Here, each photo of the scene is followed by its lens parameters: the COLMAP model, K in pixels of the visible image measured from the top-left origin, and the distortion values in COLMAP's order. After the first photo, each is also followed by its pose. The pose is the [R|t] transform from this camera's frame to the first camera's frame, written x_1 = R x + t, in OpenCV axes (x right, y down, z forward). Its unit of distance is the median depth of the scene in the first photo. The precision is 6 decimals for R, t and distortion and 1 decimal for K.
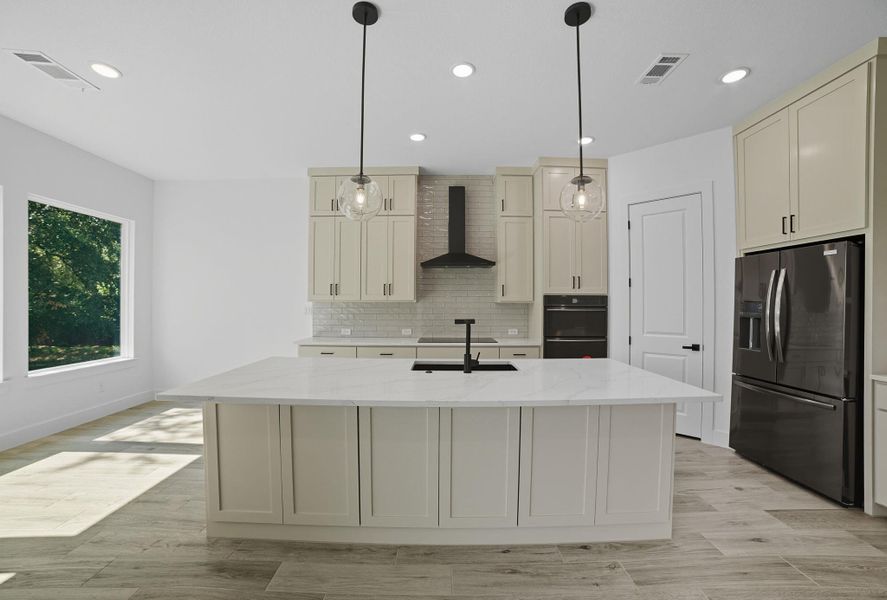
lens RADIAL K [[359.1, 0, 442.4], [0, 359.1, 304.8], [0, 0, 1]] dist [-0.094275, 0.029233]
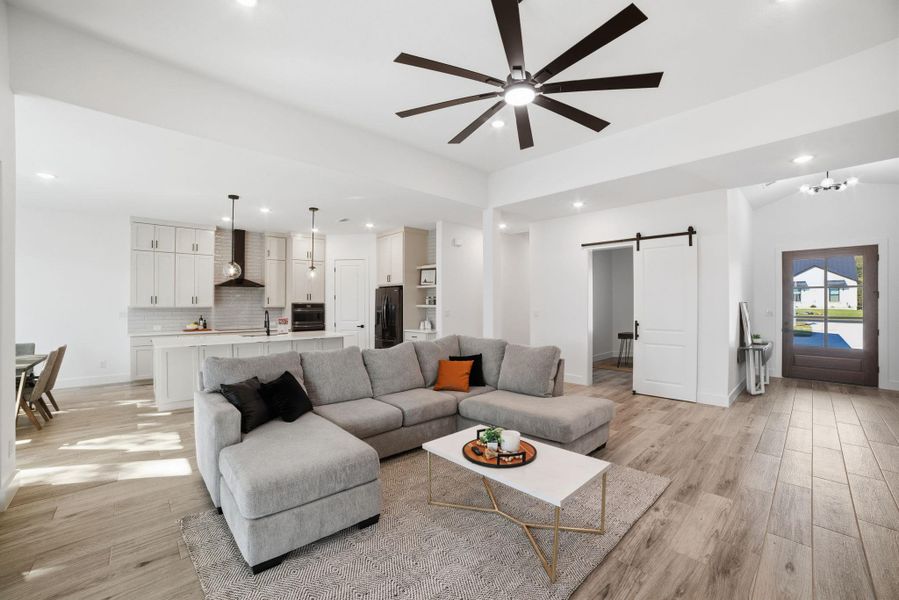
lens RADIAL K [[363.9, 0, 448.7], [0, 363.9, 303.7], [0, 0, 1]] dist [-0.086725, 0.026413]
pose [[0.732529, -0.004324, 0.680722, -0.387745], [0.010136, 0.999938, -0.004556, -0.008047], [-0.680660, 0.010237, 0.732528, -0.930789]]
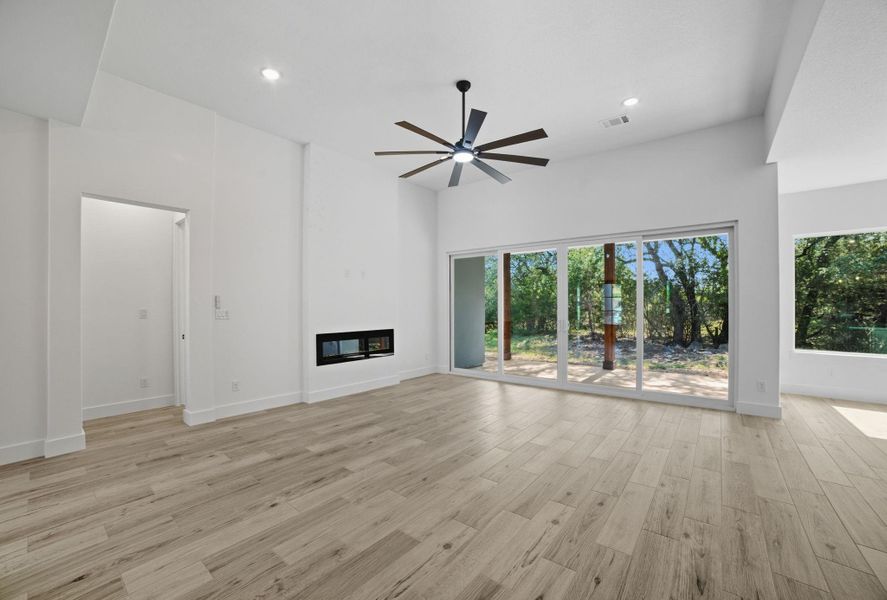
lens RADIAL K [[359.1, 0, 442.4], [0, 359.1, 304.8], [0, 0, 1]] dist [-0.094275, 0.029233]
pose [[-0.633817, 0.000087, -0.773483, 0.762442], [-0.004961, 0.999979, 0.004177, 0.003589], [0.773467, 0.006485, -0.633803, -0.104650]]
